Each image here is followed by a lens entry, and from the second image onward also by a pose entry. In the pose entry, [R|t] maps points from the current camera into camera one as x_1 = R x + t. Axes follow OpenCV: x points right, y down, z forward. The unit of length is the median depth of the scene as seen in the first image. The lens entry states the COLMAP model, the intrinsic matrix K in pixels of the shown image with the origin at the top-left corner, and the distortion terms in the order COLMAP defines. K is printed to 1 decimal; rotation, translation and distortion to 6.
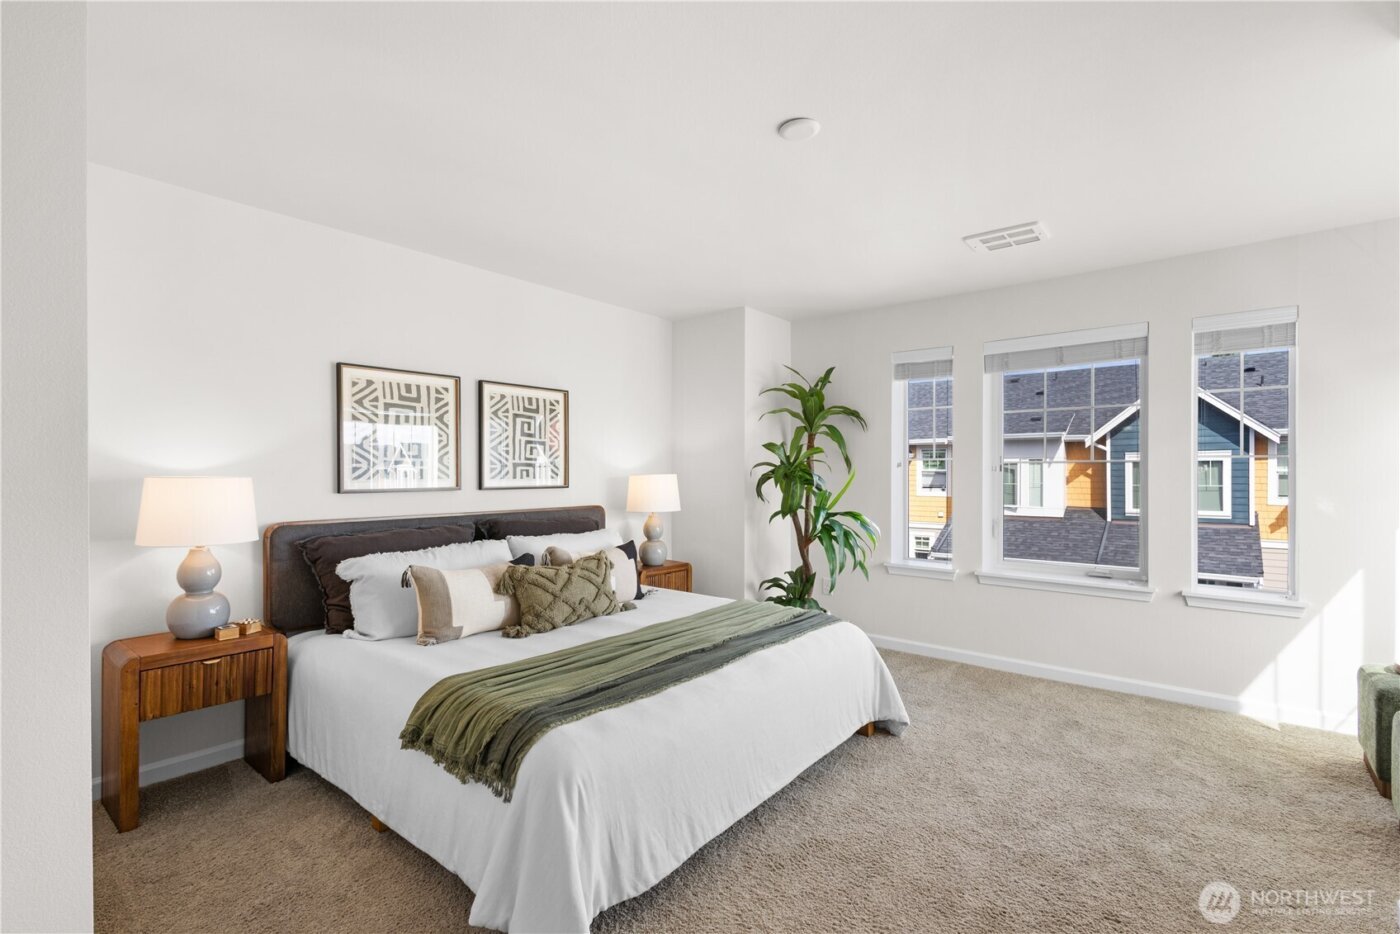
lens RADIAL K [[636.6, 0, 697.6], [0, 636.6, 471.1], [0, 0, 1]] dist [0.001056, 0.000224]
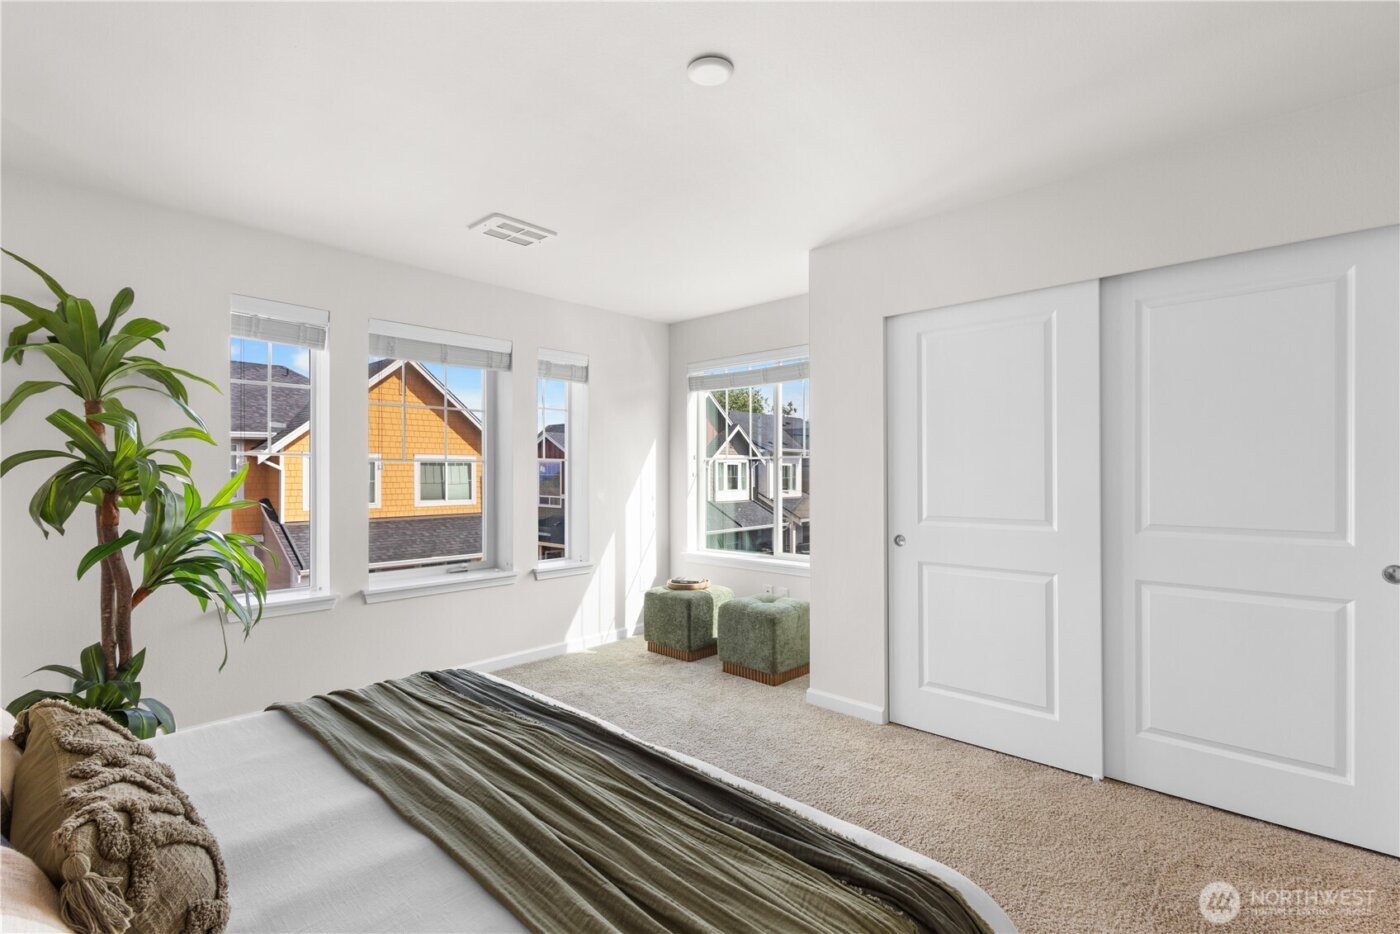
lens RADIAL K [[636.6, 0, 699.9], [0, 636.6, 472.1], [0, 0, 1]] dist [0.001056, 0.000224]
pose [[0.070283, -0.005886, 0.997510, -0.440623], [0.001348, 0.999982, 0.005806, -0.003086], [-0.997526, 0.000937, 0.070290, 0.610395]]
